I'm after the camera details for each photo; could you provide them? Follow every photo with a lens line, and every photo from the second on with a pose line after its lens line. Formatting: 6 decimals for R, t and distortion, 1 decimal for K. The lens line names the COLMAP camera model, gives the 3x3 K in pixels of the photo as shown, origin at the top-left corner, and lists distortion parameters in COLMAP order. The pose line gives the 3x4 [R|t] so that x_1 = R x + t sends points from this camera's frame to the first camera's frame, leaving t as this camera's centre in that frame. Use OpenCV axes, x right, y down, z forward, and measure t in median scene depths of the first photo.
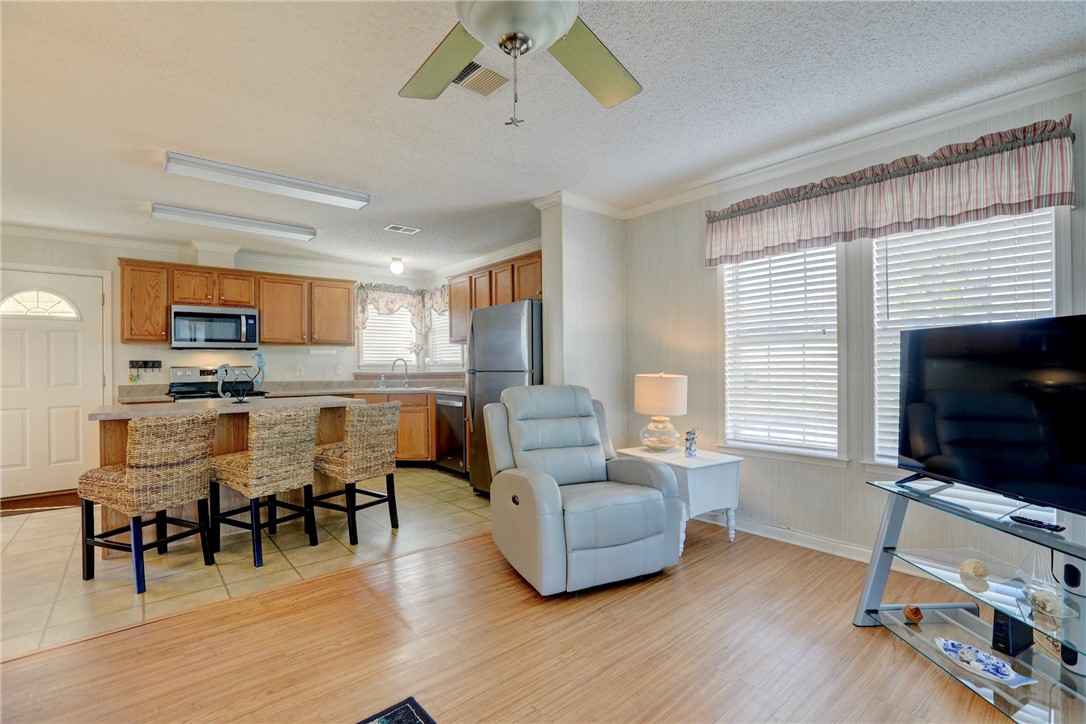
lens RADIAL K [[490.6, 0, 543.0], [0, 490.6, 362.0], [0, 0, 1]] dist [-0.030599, 0.000606]
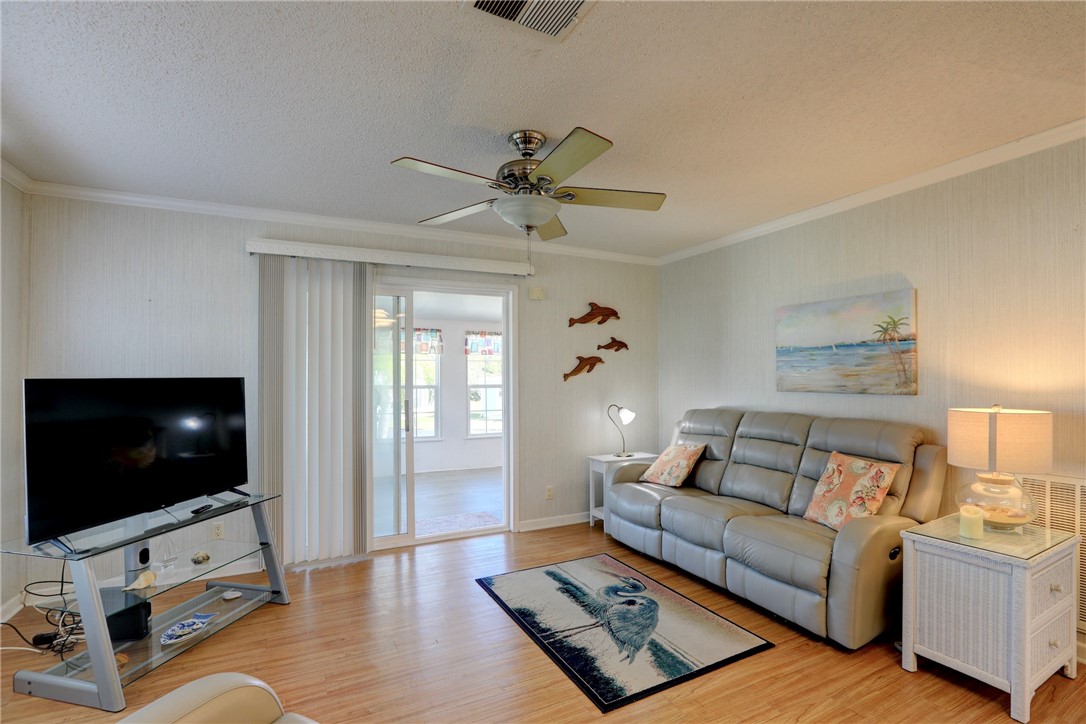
lens RADIAL K [[497.6, 0, 540.1], [0, 497.6, 364.9], [0, 0, 1]] dist [-0.031524, 0.000763]
pose [[-0.967553, 0.019272, 0.251931, -0.203351], [0.012353, 0.999503, -0.029016, -0.033984], [-0.252365, -0.024963, -0.967310, 1.005313]]
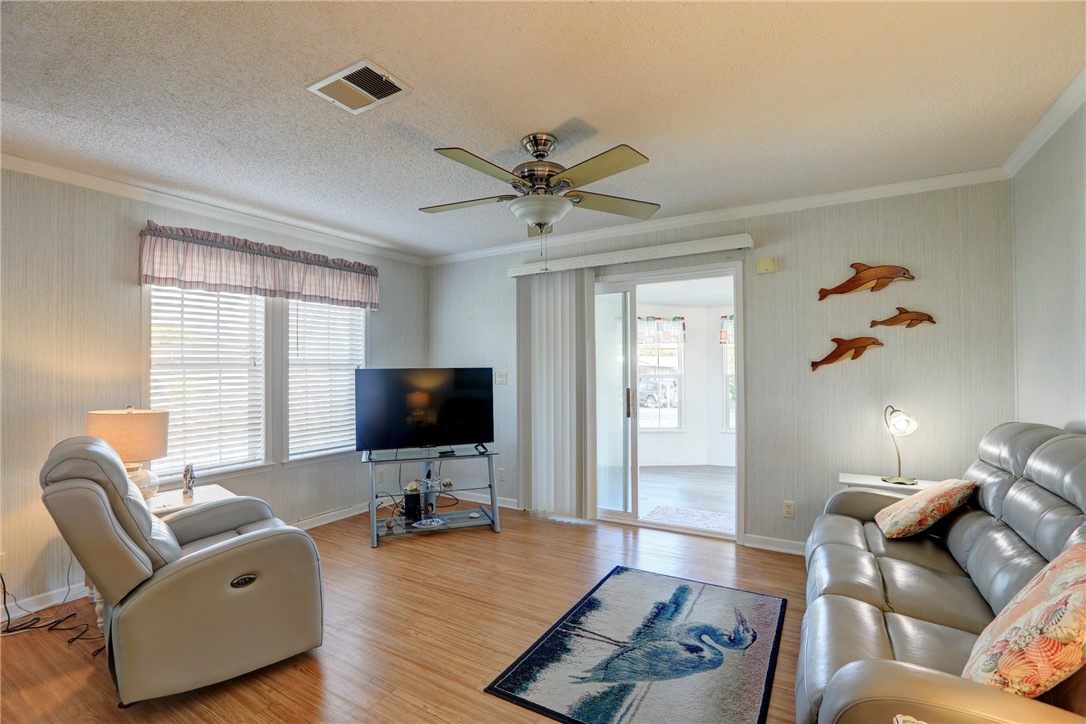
lens RADIAL K [[490.6, 0, 543.0], [0, 490.6, 362.0], [0, 0, 1]] dist [-0.030599, 0.000606]
pose [[-0.304629, 0.022425, 0.952207, -0.674710], [0.006801, 0.999749, -0.021369, -0.030569], [-0.952447, -0.000033, -0.304705, 0.570322]]
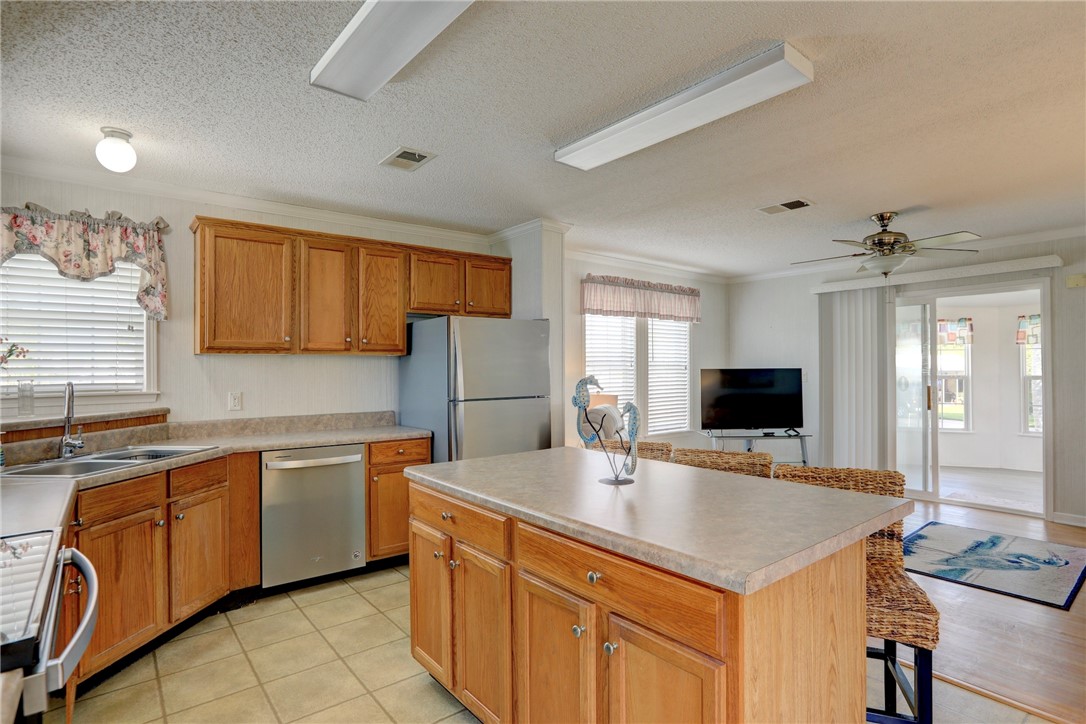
lens RADIAL K [[552.3, 0, 545.2], [0, 552.3, 359.4], [0, 0, 1]] dist [-0.048442, 0.027944]
pose [[0.038646, 0.023493, 0.998977, -1.187811], [-0.002025, 0.999723, -0.023432, -0.028628], [-0.999251, -0.001117, 0.038683, 1.034730]]
